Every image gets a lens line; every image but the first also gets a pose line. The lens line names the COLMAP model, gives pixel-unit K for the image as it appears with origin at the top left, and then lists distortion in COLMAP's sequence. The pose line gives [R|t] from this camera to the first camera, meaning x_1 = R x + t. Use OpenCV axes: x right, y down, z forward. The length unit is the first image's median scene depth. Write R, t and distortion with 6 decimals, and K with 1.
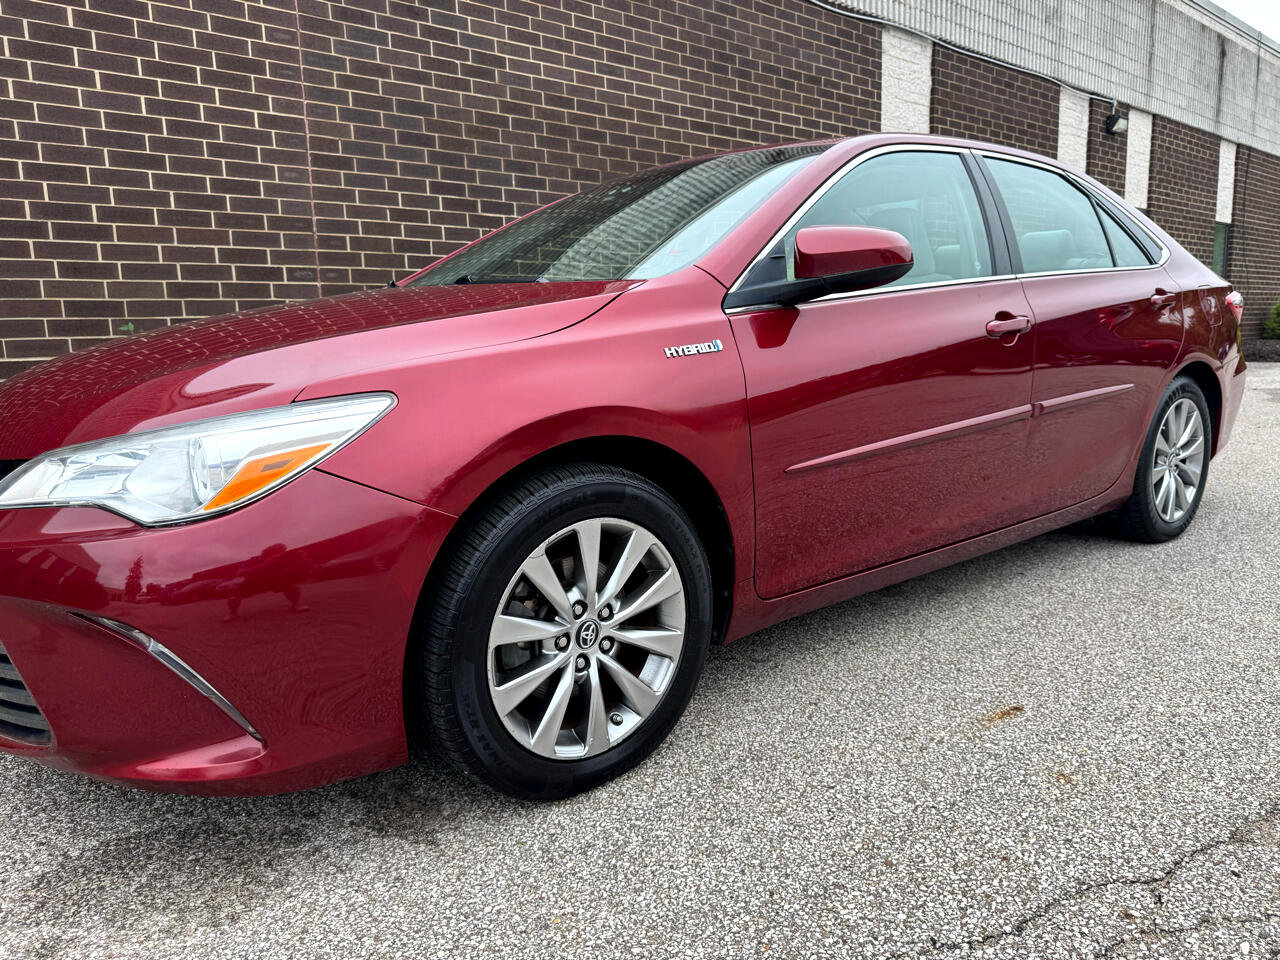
lens RADIAL K [[913.9, 0, 645.4], [0, 913.9, 480.4], [0, 0, 1]] dist [0.016941, -0.018692]
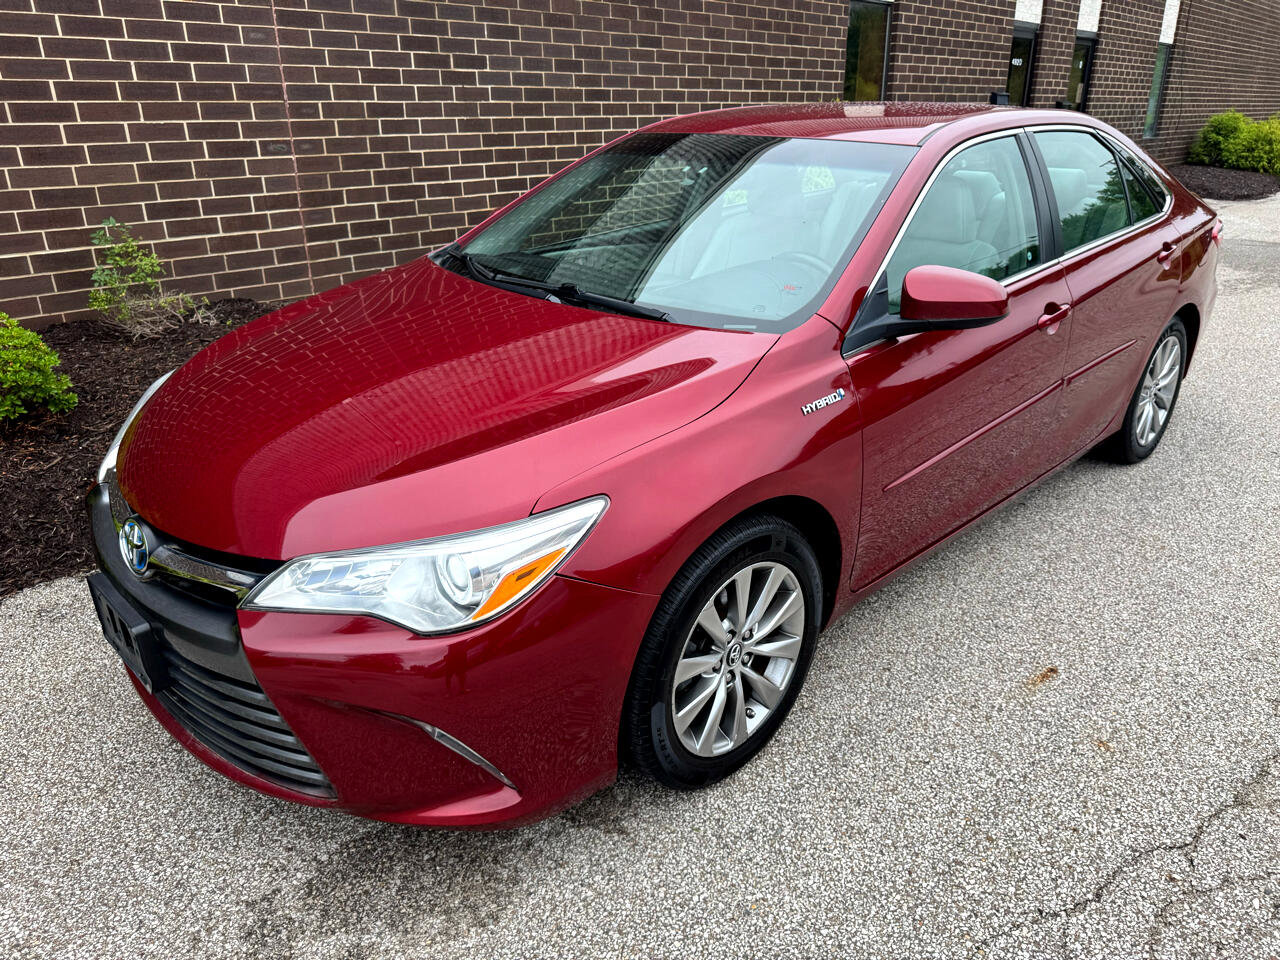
lens RADIAL K [[913.9, 0, 653.0], [0, 913.9, 472.7], [0, 0, 1]] dist [0.016941, -0.018692]
pose [[0.995064, -0.018843, 0.097431, -0.101410], [-0.001894, 0.978021, 0.208496, -0.111631], [-0.099218, -0.207651, 0.973158, -0.033654]]
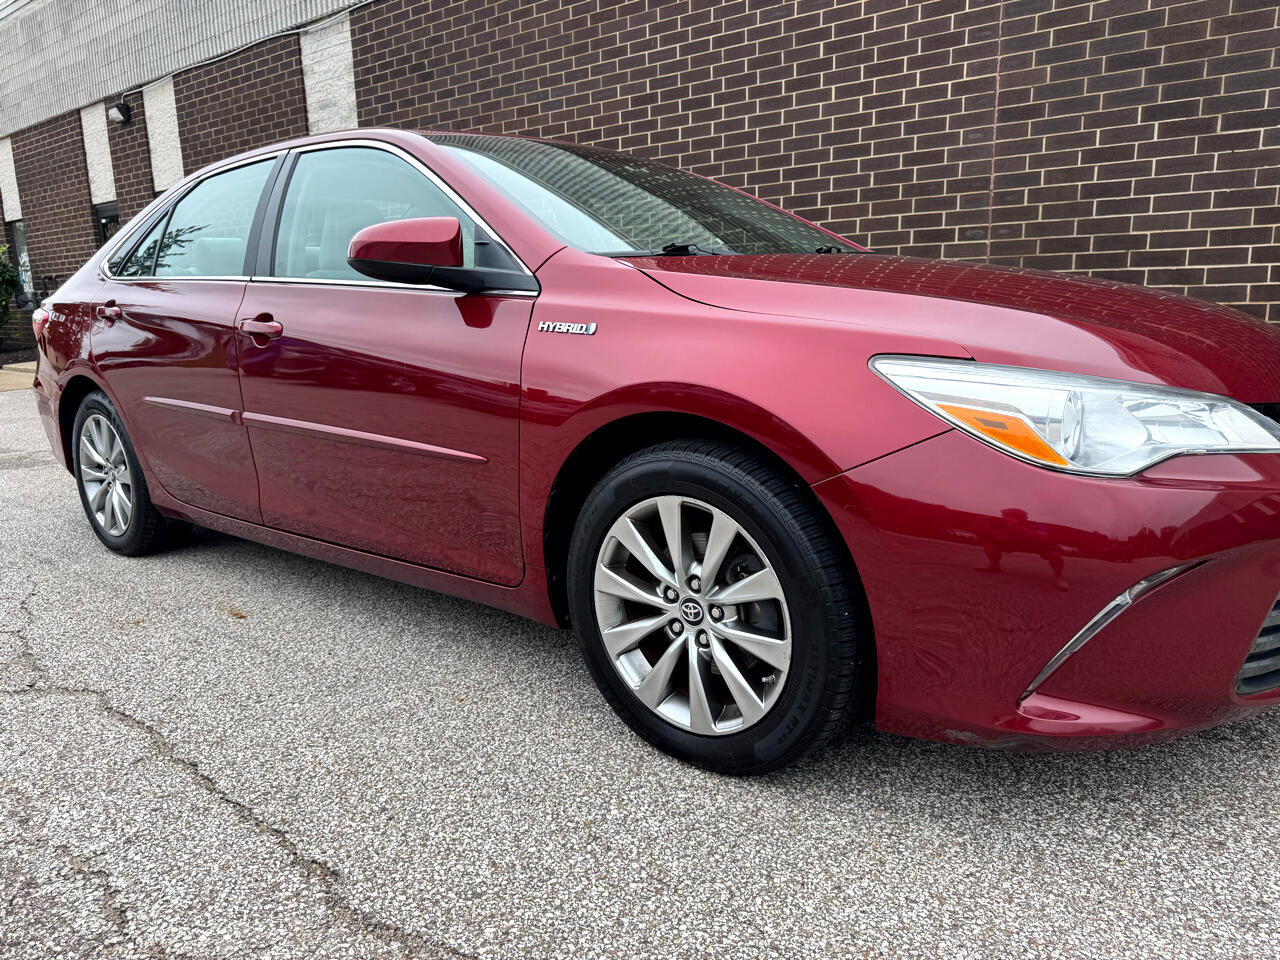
lens RADIAL K [[913.9, 0, 632.5], [0, 913.9, 485.0], [0, 0, 1]] dist [0.016941, -0.018692]
pose [[0.151092, 0.222633, -0.963123, 0.739279], [-0.141942, 0.969098, 0.201747, -0.122177], [0.978276, 0.106226, 0.178024, 0.554428]]
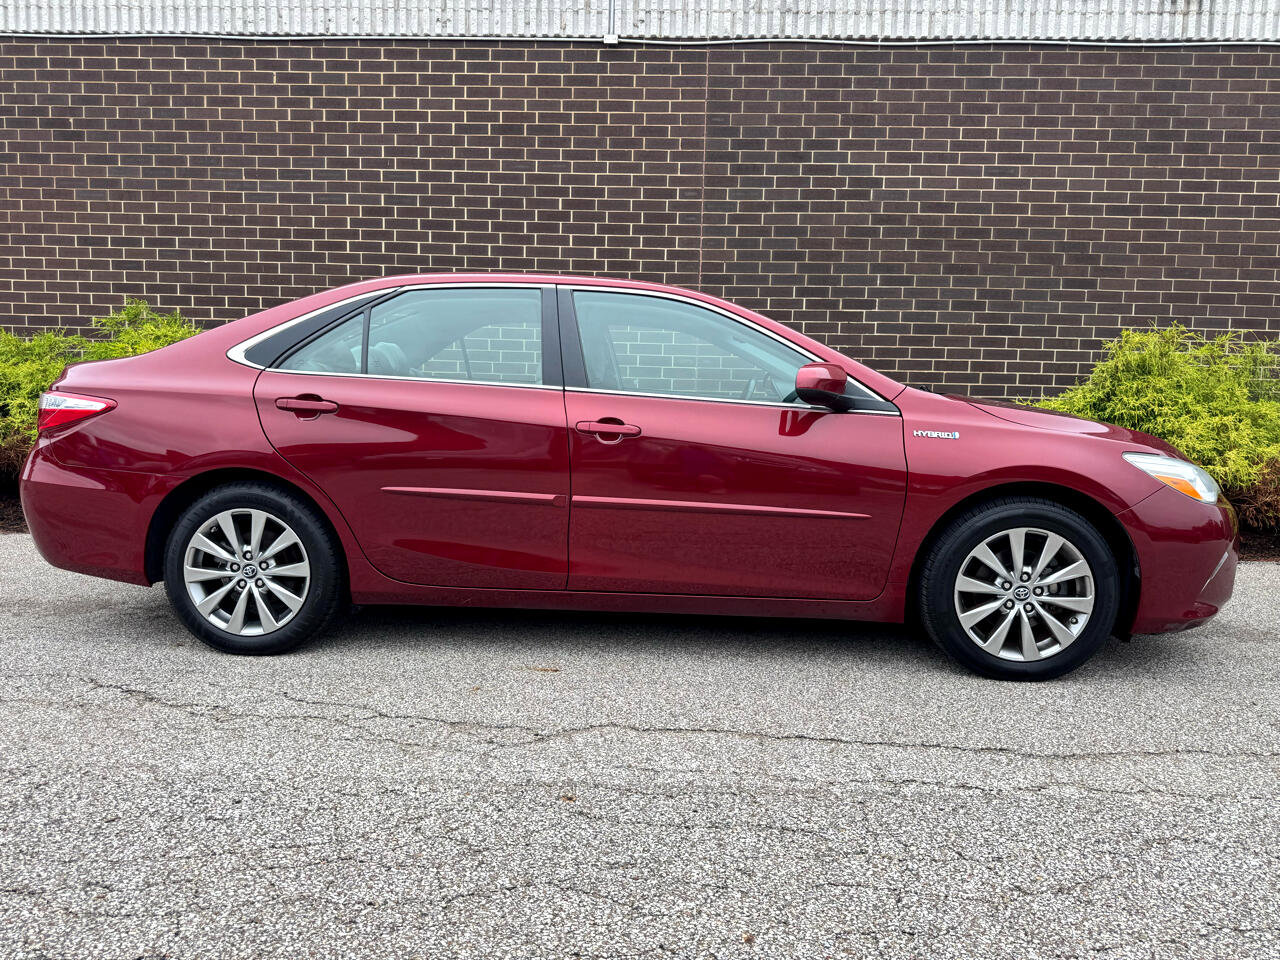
lens RADIAL K [[913.9, 0, 640.7], [0, 913.9, 482.4], [0, 0, 1]] dist [0.016941, -0.018692]
pose [[0.707338, 0.115505, -0.697375, 0.660764], [-0.159303, 0.987228, 0.001935, -0.039593], [0.688692, 0.109725, 0.716704, -0.016478]]
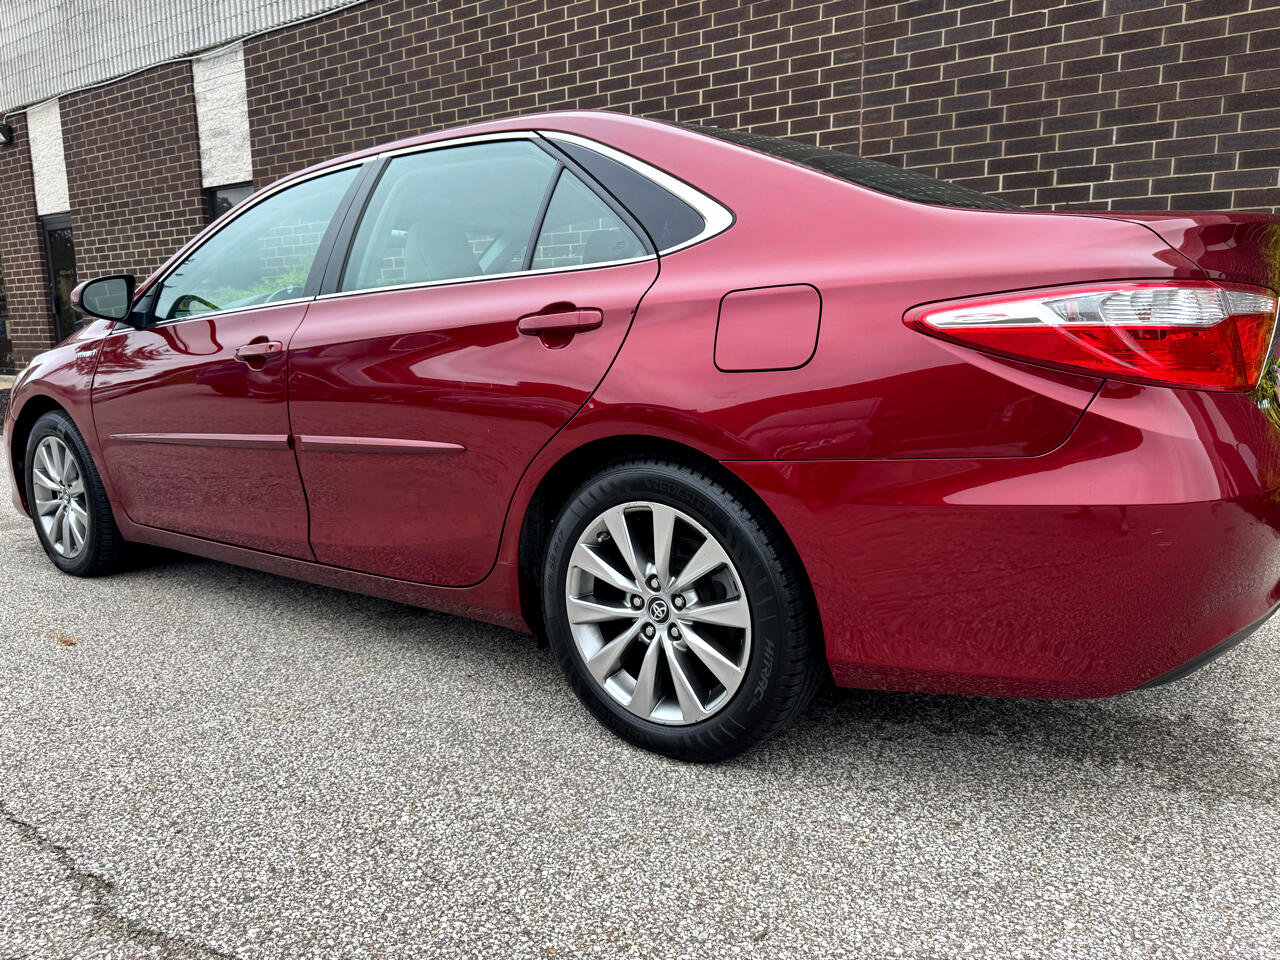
lens RADIAL K [[913.9, 0, 637.2], [0, 913.9, 486.3], [0, 0, 1]] dist [0.016941, -0.018692]
pose [[0.239471, 0.187156, -0.952694, 0.769242], [-0.155208, 0.976005, 0.152722, -0.125938], [0.958417, 0.111294, 0.262773, 0.599837]]
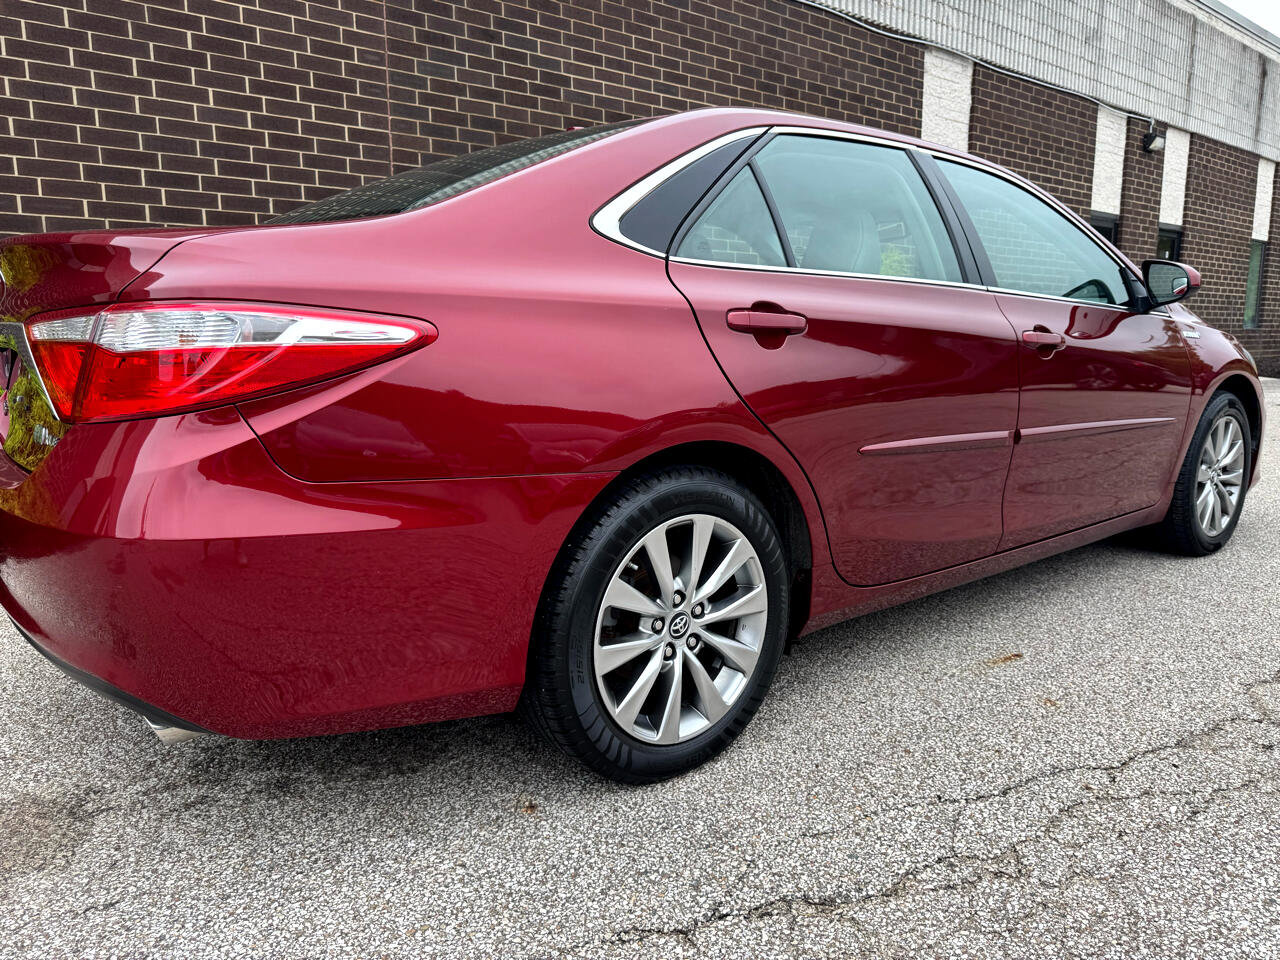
lens RADIAL K [[913.9, 0, 649.5], [0, 913.9, 483.7], [0, 0, 1]] dist [0.016941, -0.018692]
pose [[0.999237, 0.028405, -0.026815, -0.023864], [-0.028364, 0.999596, 0.001910, 0.014143], [0.026858, -0.001148, 0.999639, -0.096875]]
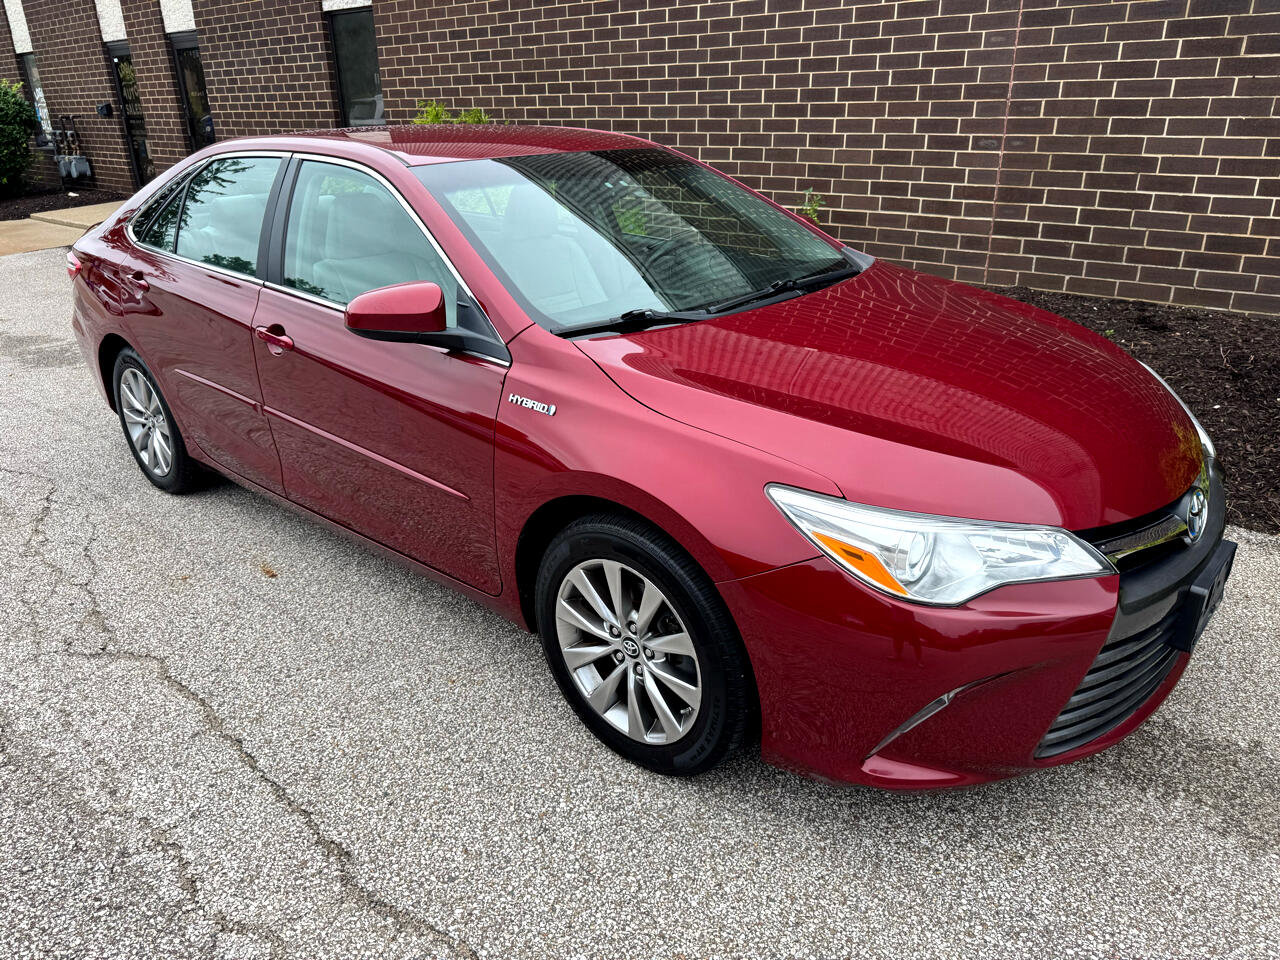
lens RADIAL K [[913.9, 0, 635.4], [0, 913.9, 482.5], [0, 0, 1]] dist [0.016941, -0.018692]
pose [[0.115624, 0.400464, -0.908988, 0.778597], [-0.152838, 0.911400, 0.382086, -0.248142], [0.981464, 0.094750, 0.166586, 0.567630]]
